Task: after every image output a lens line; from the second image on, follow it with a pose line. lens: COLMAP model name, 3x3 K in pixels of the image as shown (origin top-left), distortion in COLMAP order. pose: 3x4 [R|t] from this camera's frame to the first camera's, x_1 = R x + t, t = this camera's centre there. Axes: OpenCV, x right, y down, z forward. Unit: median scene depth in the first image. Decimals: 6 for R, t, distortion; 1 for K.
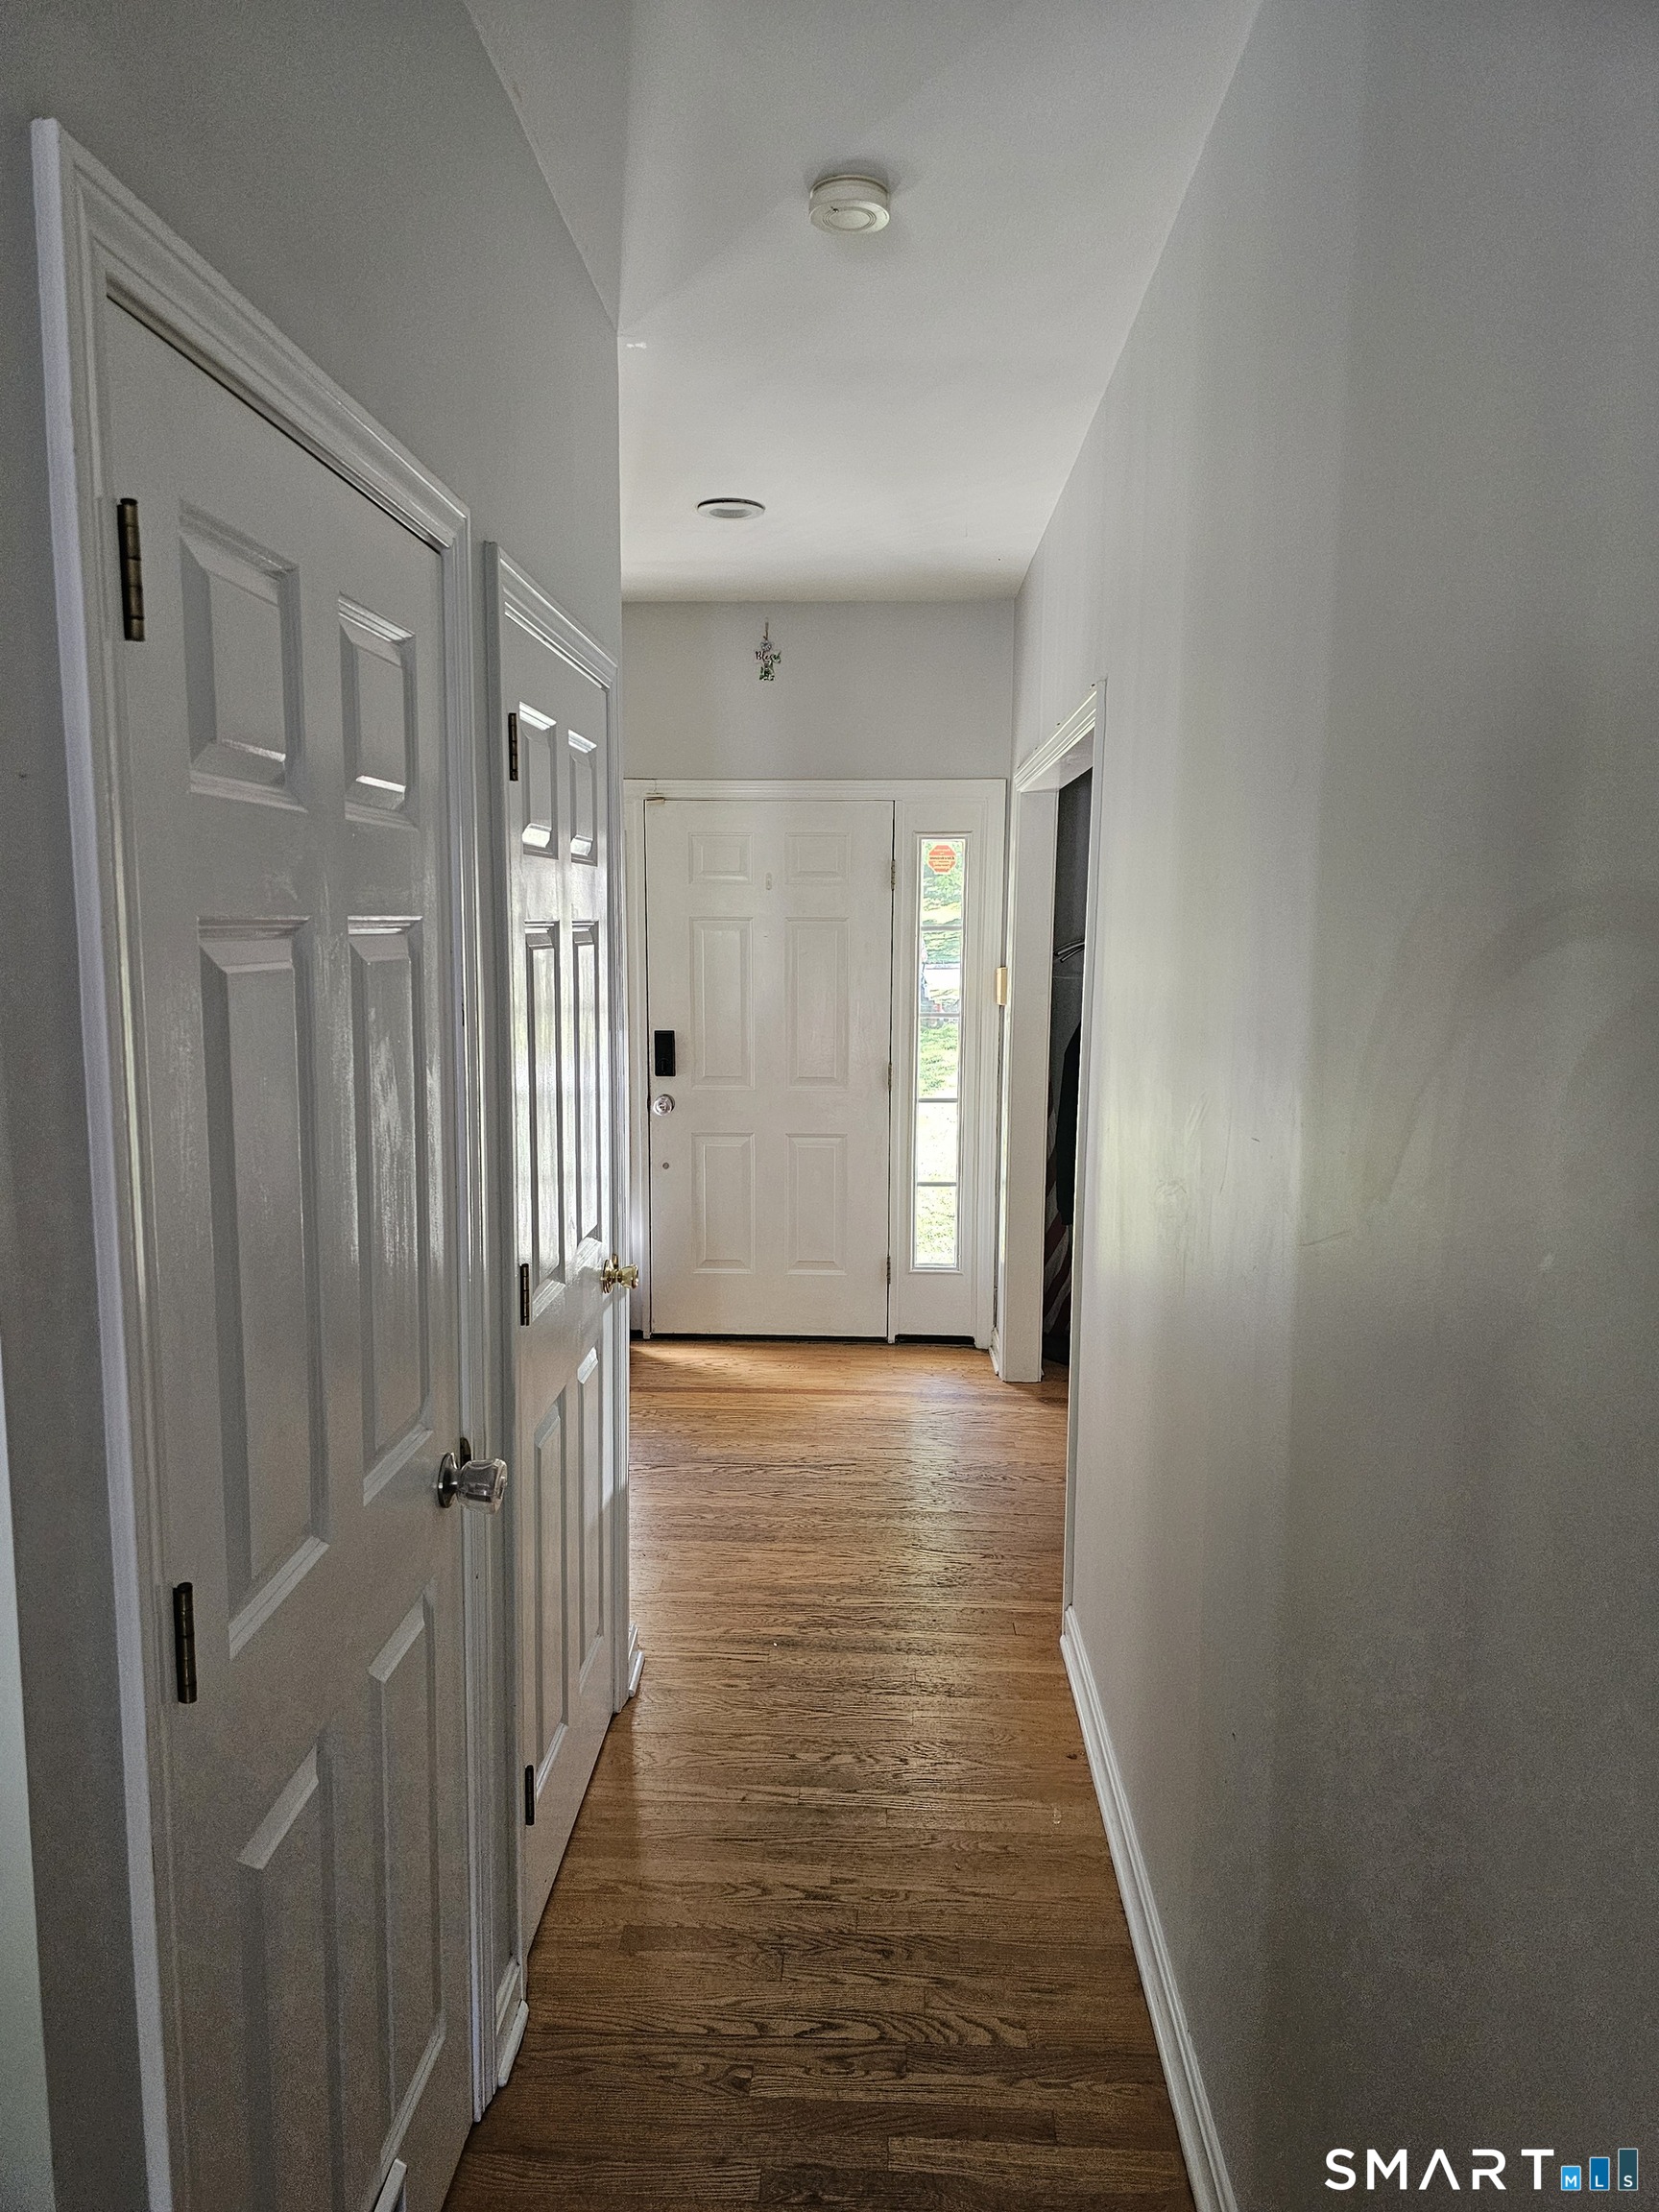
lens RADIAL K [[1485.0, 0, 829.5], [0, 1485.0, 1106.0], [0, 0, 1]] dist [0.000651, 0.000060]
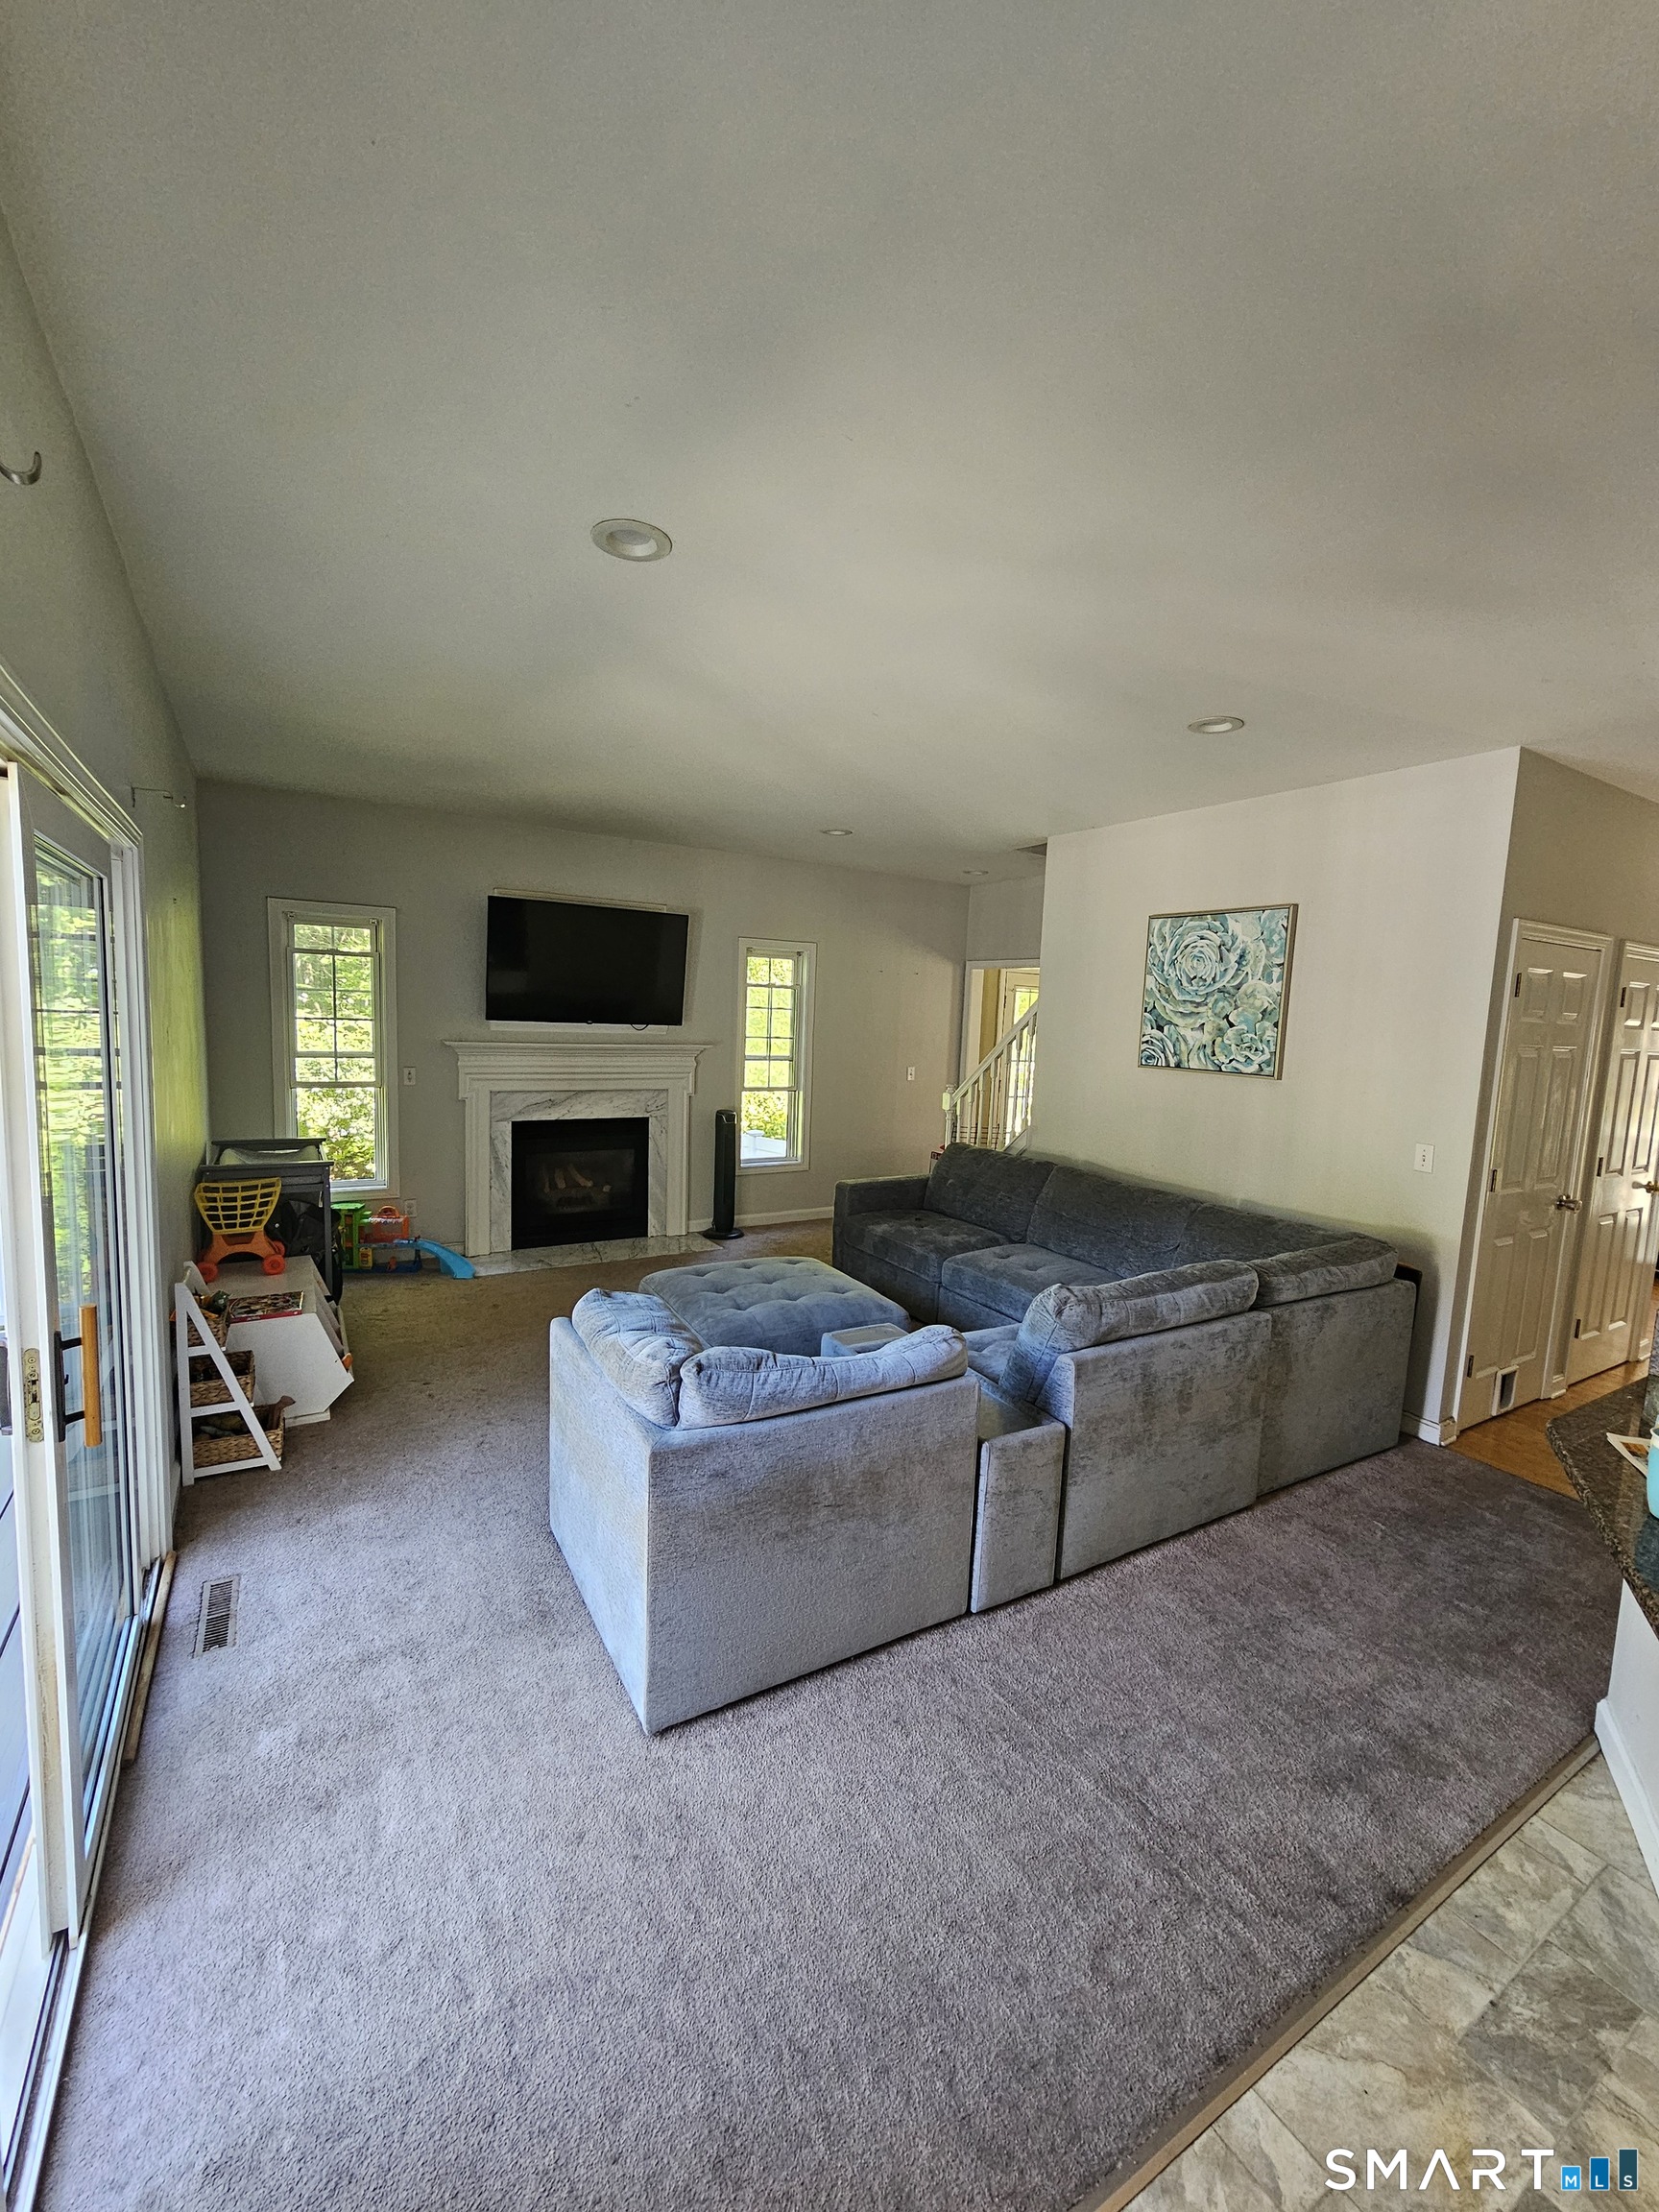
lens RADIAL K [[908.3, 0, 834.9], [0, 908.3, 1110.4], [0, 0, 1]] dist [-0.004991, 0.000345]
pose [[0.553860, 0.104617, -0.826011, 0.501806], [-0.143054, 0.989279, 0.029374, 0.194988], [0.820228, 0.101896, 0.562888, -1.528441]]
